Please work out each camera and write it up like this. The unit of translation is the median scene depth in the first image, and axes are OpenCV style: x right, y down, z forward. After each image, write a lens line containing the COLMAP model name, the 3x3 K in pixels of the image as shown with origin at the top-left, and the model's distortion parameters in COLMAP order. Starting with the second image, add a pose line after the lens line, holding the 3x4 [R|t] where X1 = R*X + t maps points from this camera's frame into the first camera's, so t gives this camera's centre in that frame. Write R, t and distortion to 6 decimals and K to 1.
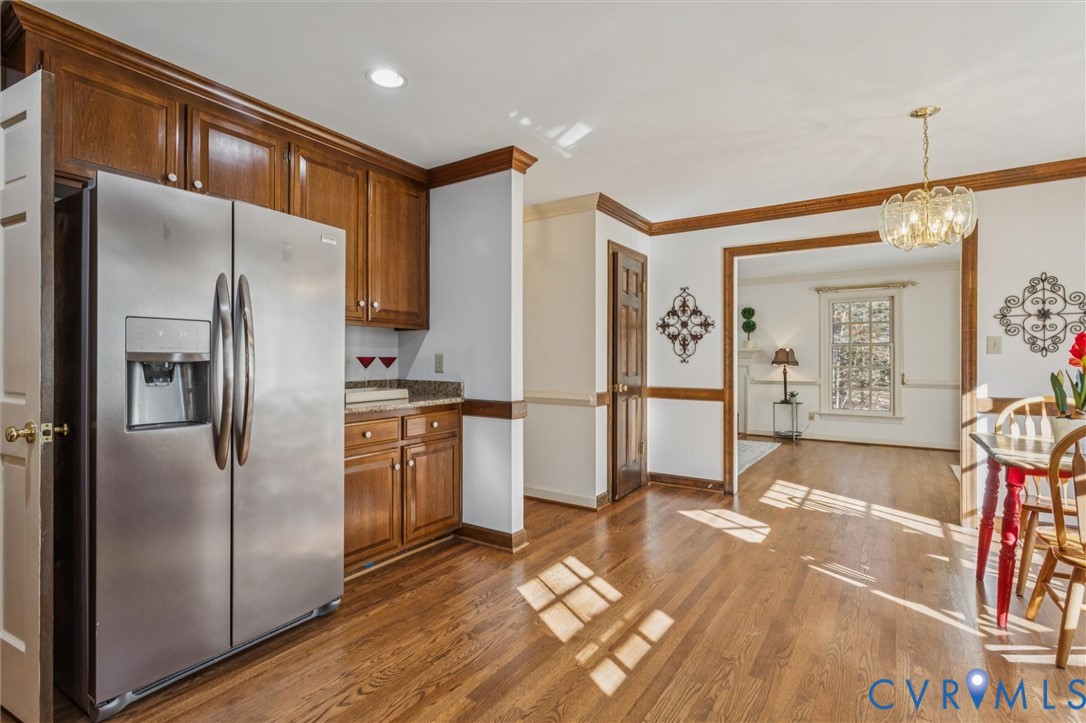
lens RADIAL K [[527.0, 0, 542.2], [0, 527.0, 357.0], [0, 0, 1]] dist [0.011780, 0.000389]
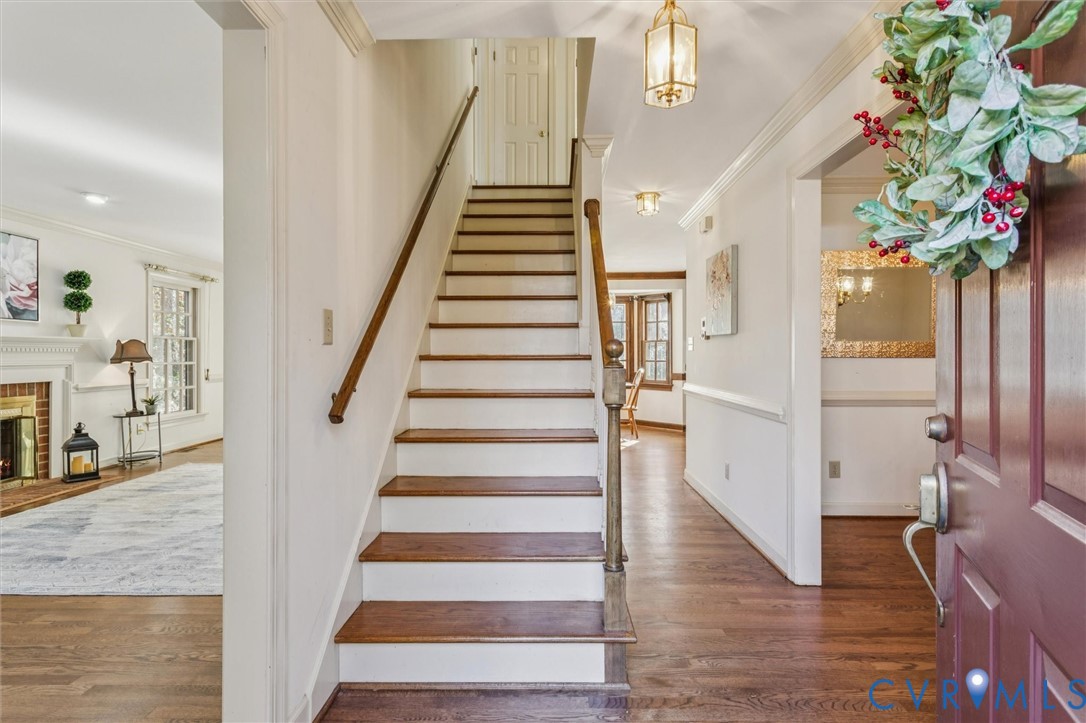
lens RADIAL K [[527.0, 0, 542.2], [0, 527.0, 357.0], [0, 0, 1]] dist [0.011780, 0.000389]
pose [[-0.535486, -0.003408, 0.844537, -0.754374], [-0.004262, 0.999990, 0.001332, 0.007329], [-0.844533, -0.002886, -0.535495, 1.540827]]
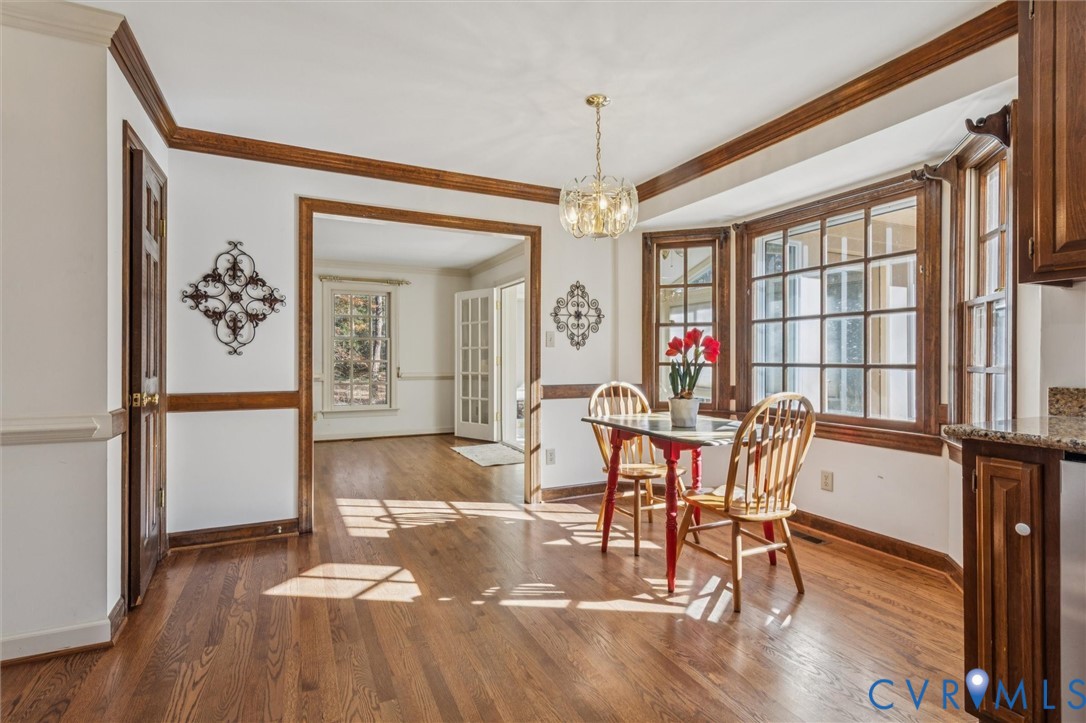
lens RADIAL K [[527.0, 0, 542.2], [0, 527.0, 357.0], [0, 0, 1]] dist [0.011780, 0.000389]
pose [[0.516031, 0.000470, 0.856570, -0.105019], [-0.006500, 0.999973, 0.003368, 0.009303], [-0.856545, -0.007306, 0.516020, 0.332630]]
